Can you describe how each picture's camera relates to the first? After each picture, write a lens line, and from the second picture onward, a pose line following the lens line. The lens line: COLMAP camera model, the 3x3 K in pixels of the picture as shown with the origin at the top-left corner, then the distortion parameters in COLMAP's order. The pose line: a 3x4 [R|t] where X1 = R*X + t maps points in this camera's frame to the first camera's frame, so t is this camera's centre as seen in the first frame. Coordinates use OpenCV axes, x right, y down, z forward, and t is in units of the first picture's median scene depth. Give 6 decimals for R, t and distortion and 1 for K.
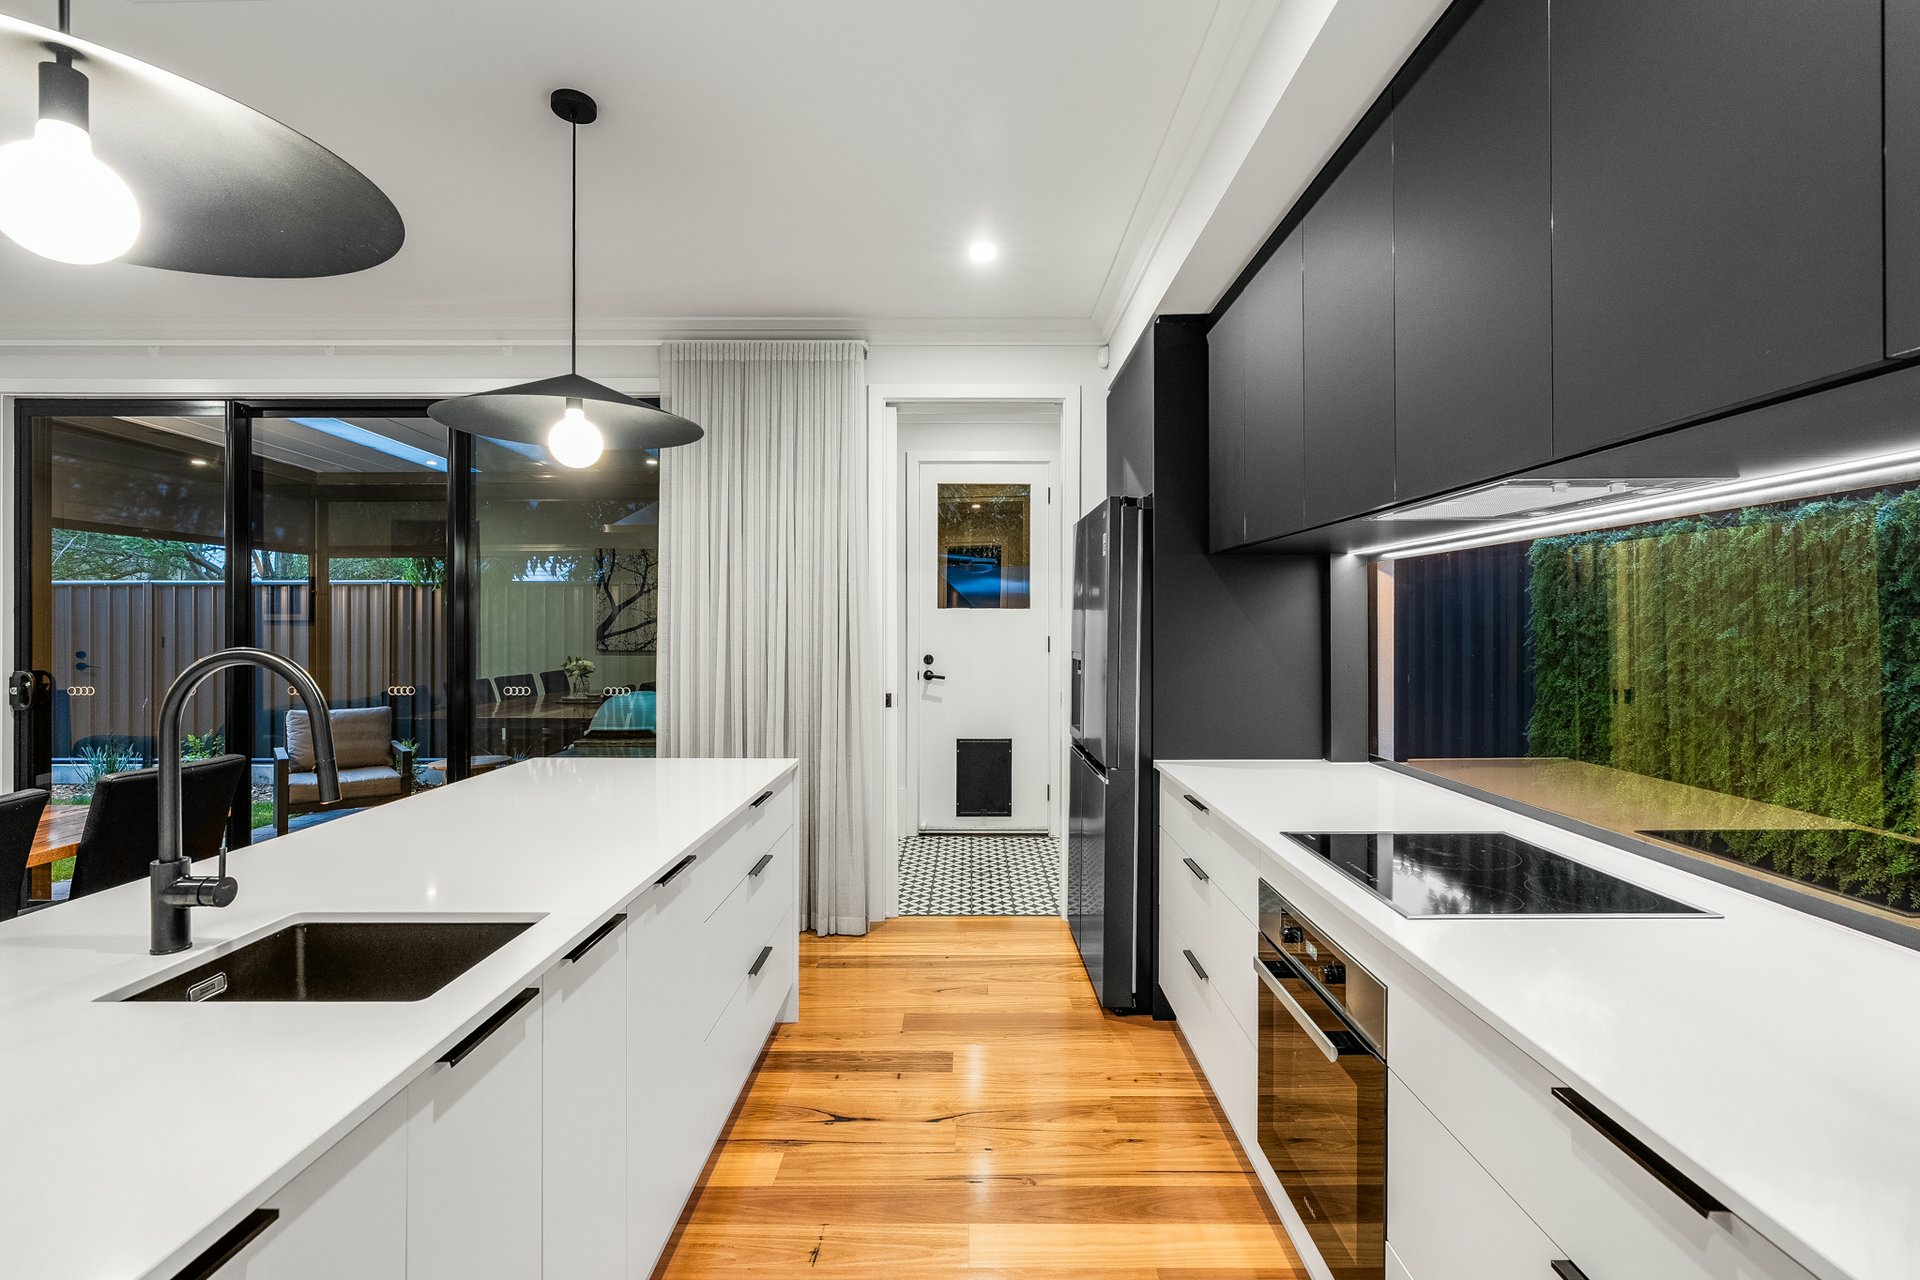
lens RADIAL K [[878.3, 0, 959.1], [0, 878.3, 635.4], [0, 0, 1]] dist [-0.002046, 0.000044]
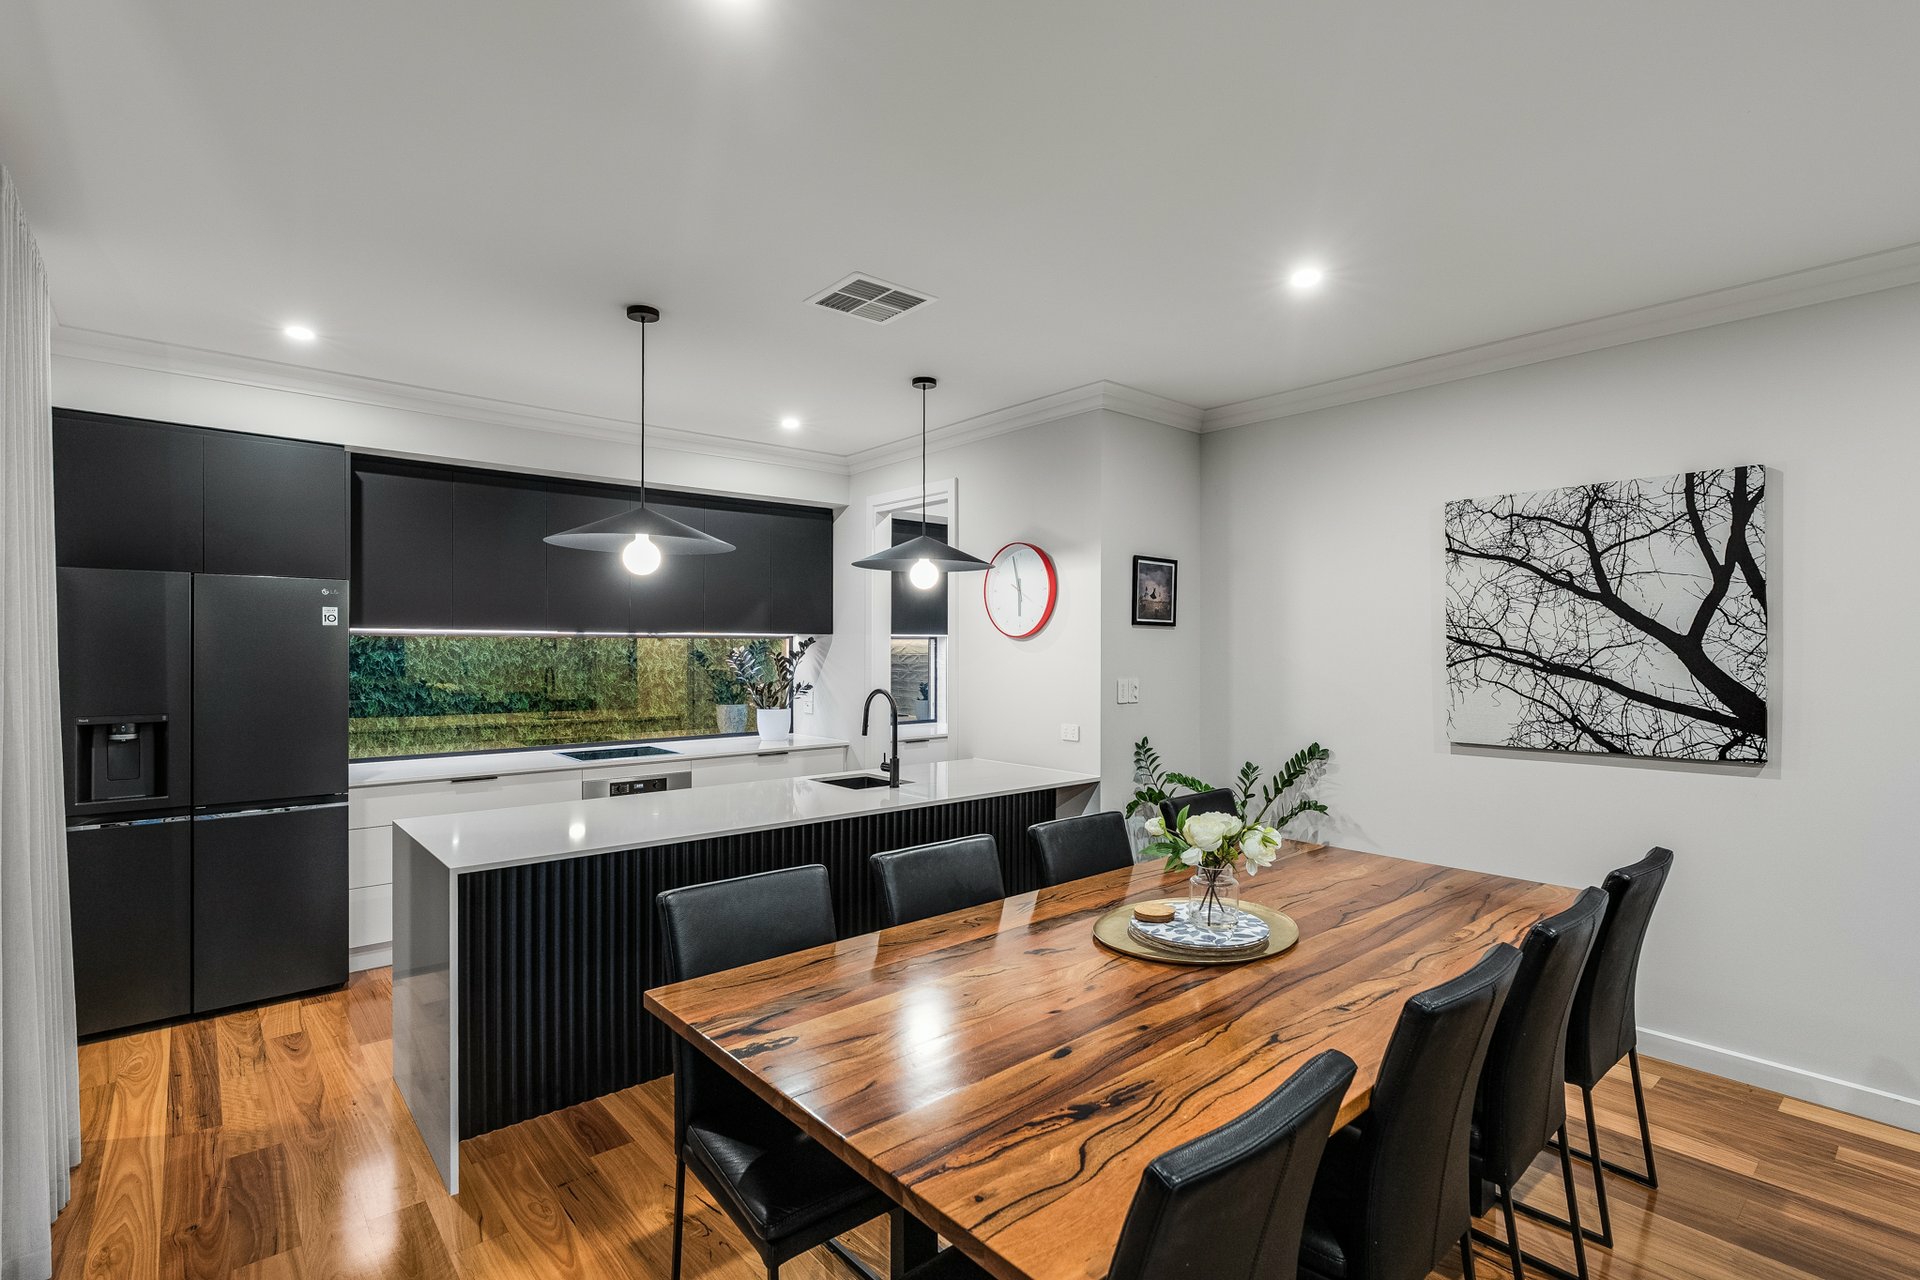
lens RADIAL K [[886.2, 0, 965.8], [0, 886.2, 647.3], [0, 0, 1]] dist [-0.004804, -0.000507]
pose [[-0.664460, -0.000614, 0.747323, -0.558390], [0.010958, 0.999884, 0.010564, -0.024117], [-0.747243, 0.015208, -0.664377, 0.474441]]
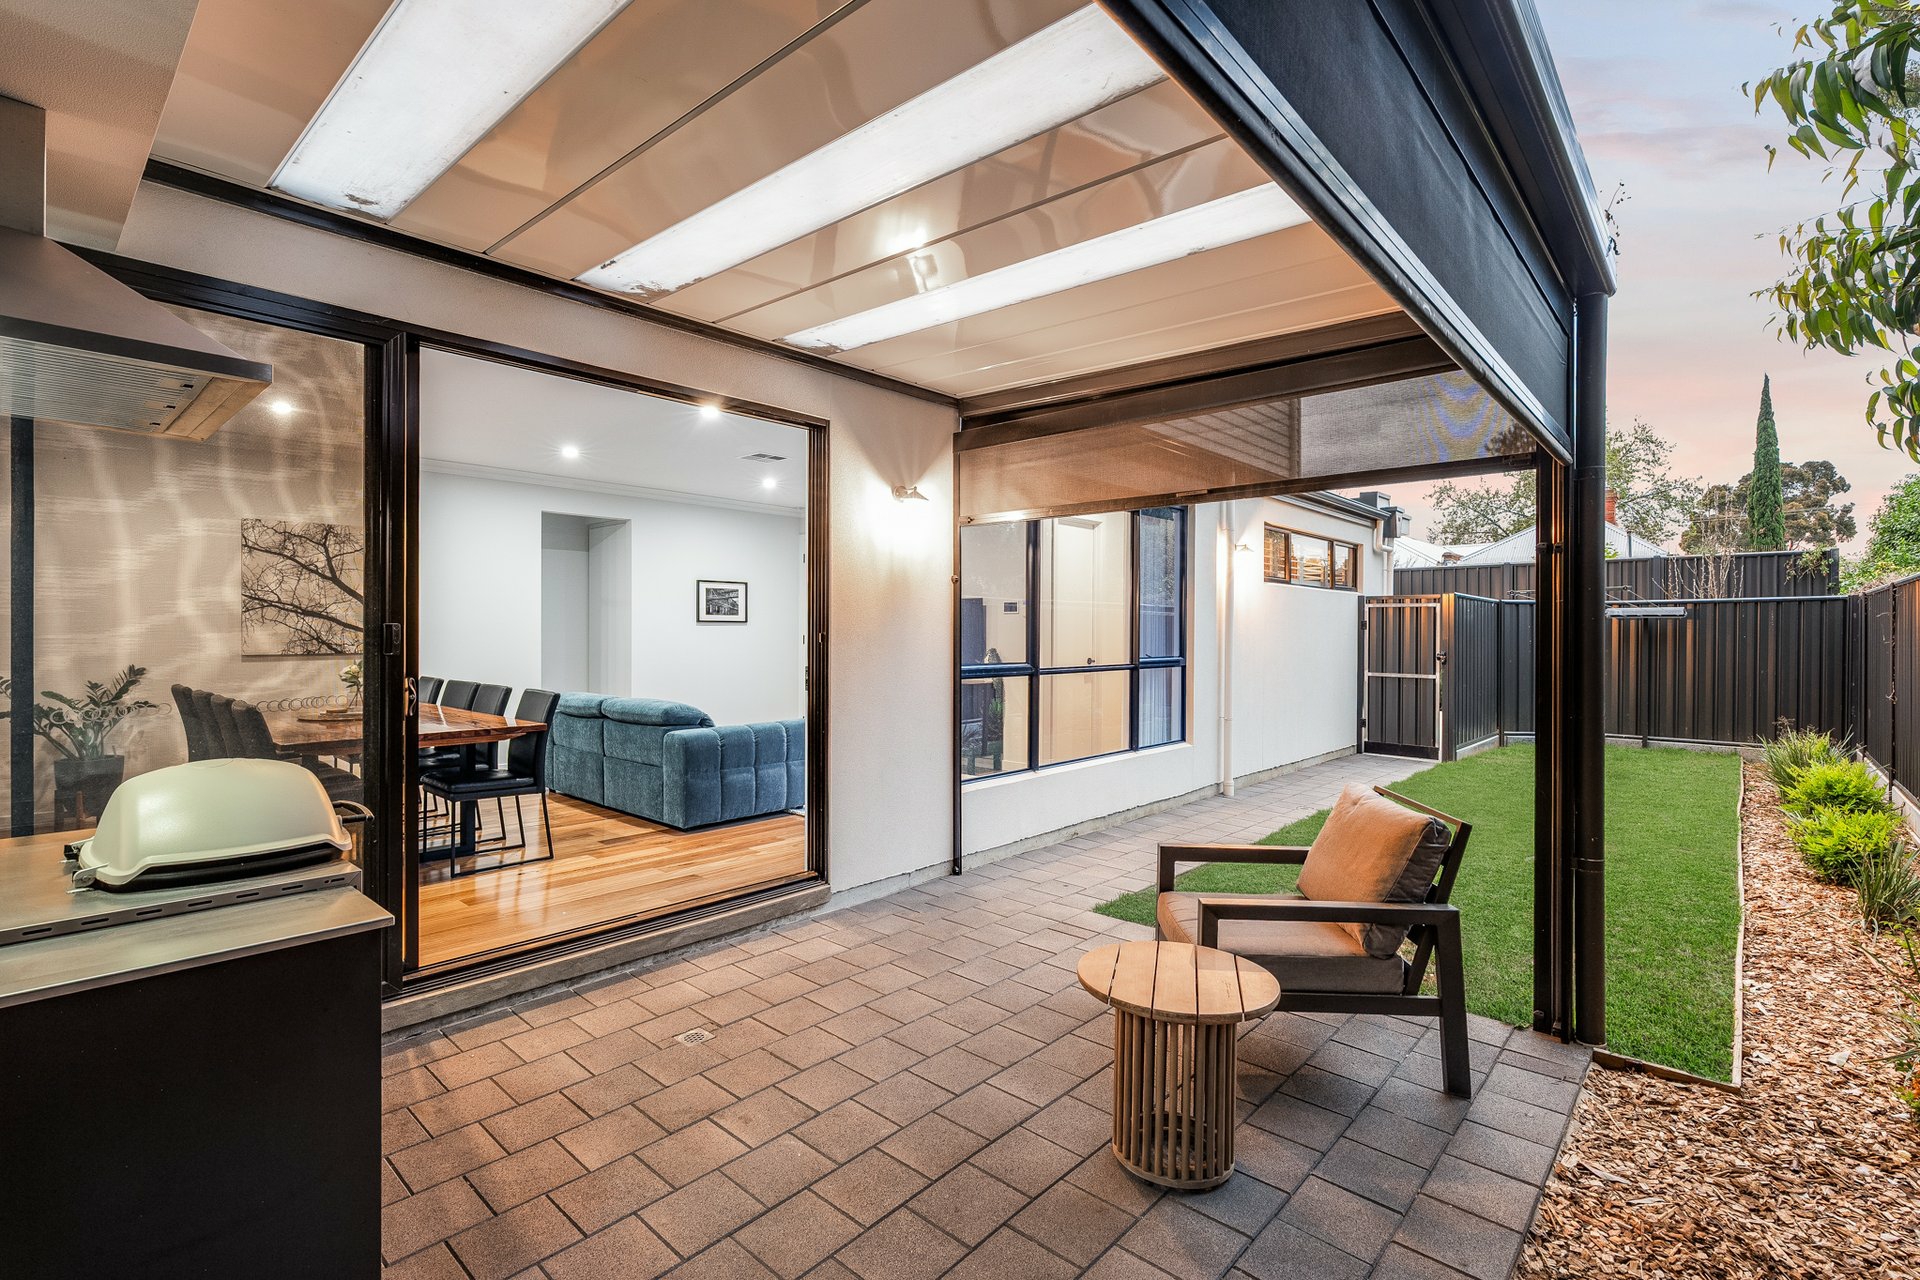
lens RADIAL K [[878.3, 0, 959.1], [0, 878.3, 635.4], [0, 0, 1]] dist [-0.002046, 0.000044]
pose [[-0.663452, 0.000464, -0.748218, -0.185206], [-0.016041, 0.999761, 0.014844, -0.006180], [0.748047, 0.021850, -0.663286, 1.046142]]
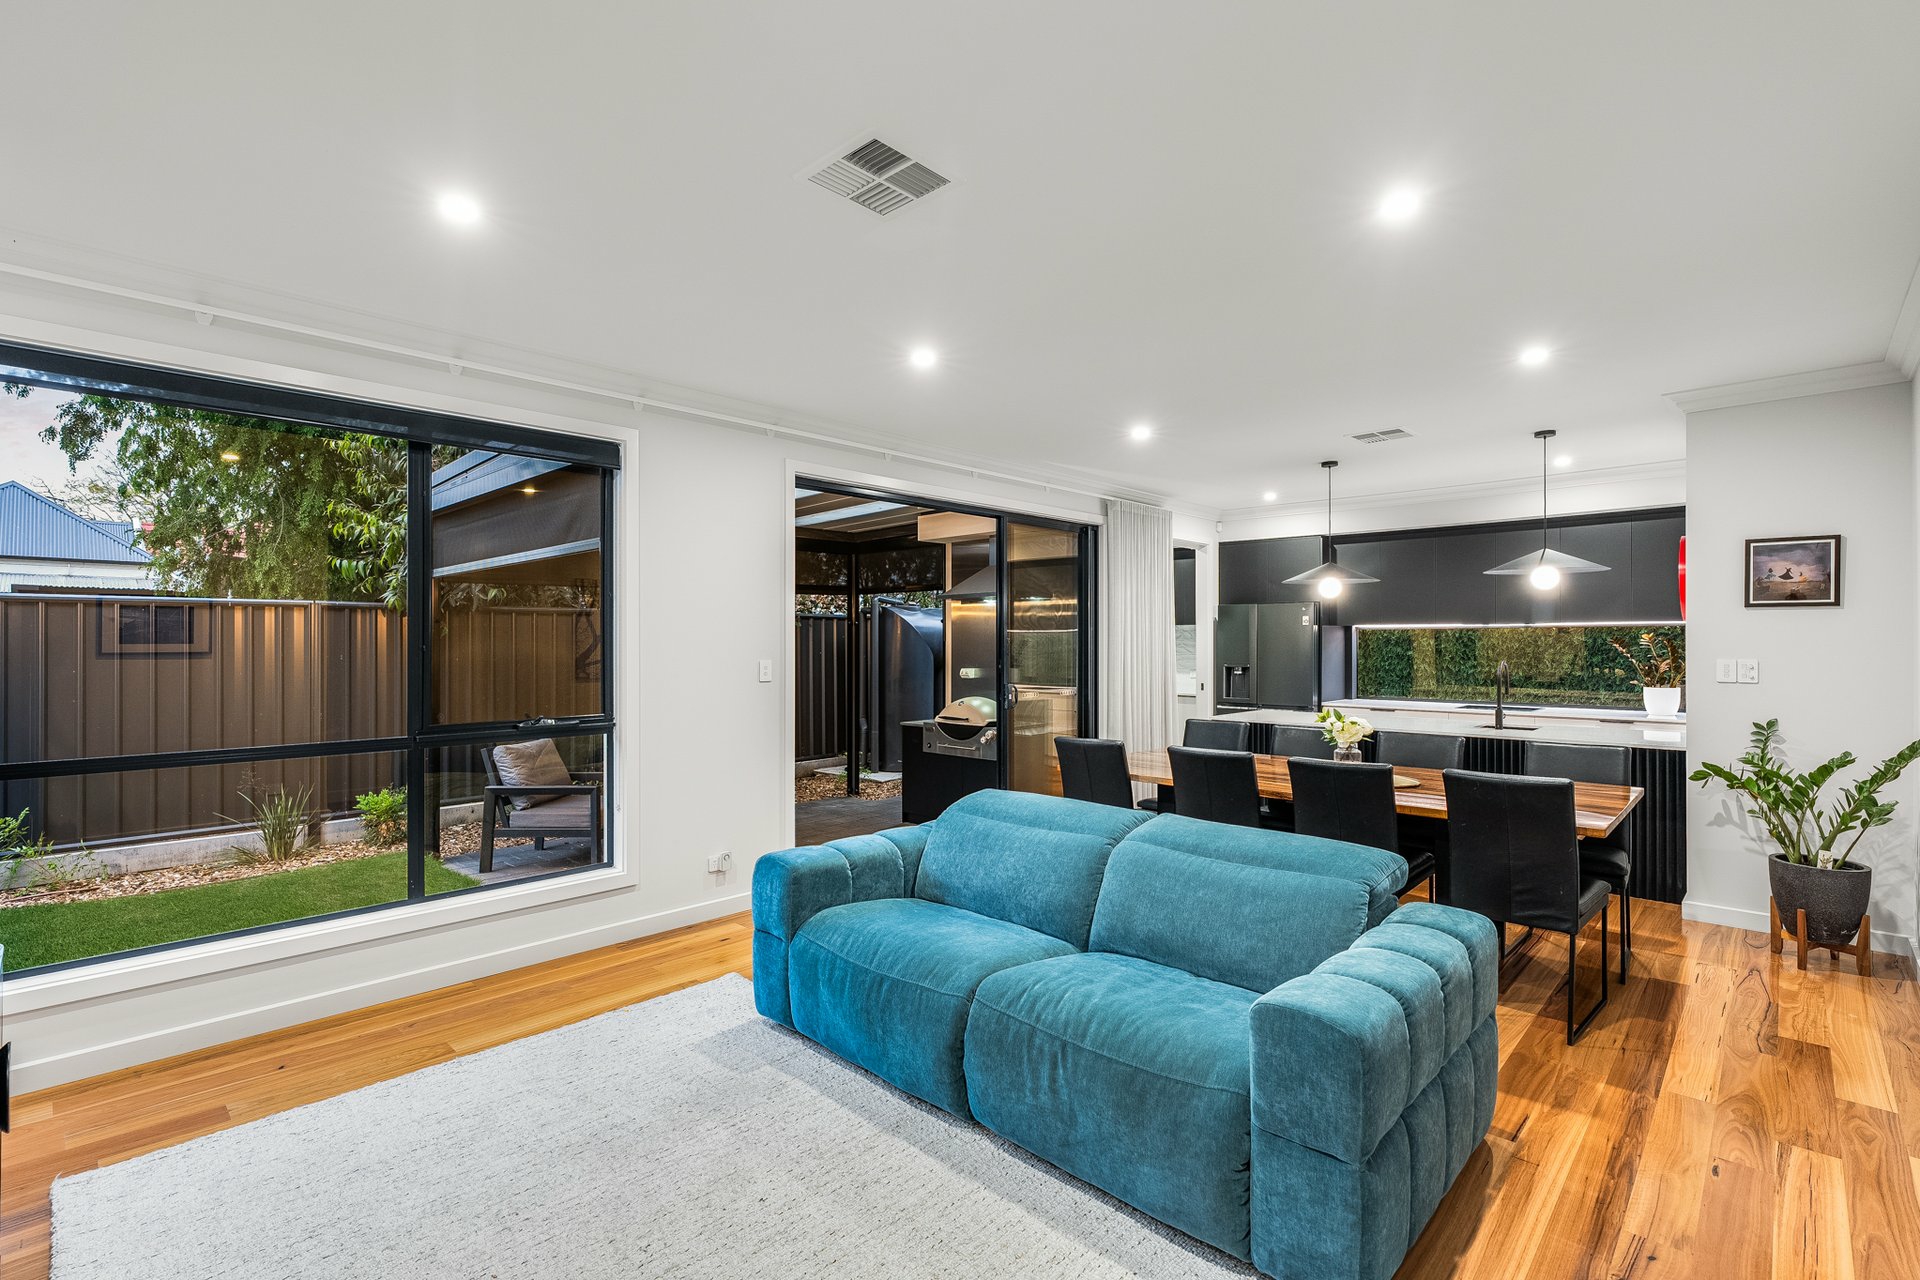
lens RADIAL K [[878.3, 0, 959.1], [0, 878.3, 635.4], [0, 0, 1]] dist [-0.002046, 0.000044]
pose [[0.683748, 0.004545, 0.729704, -0.990639], [0.012779, 0.999753, -0.018202, -0.008551], [-0.729606, 0.021771, 0.683521, -0.010109]]
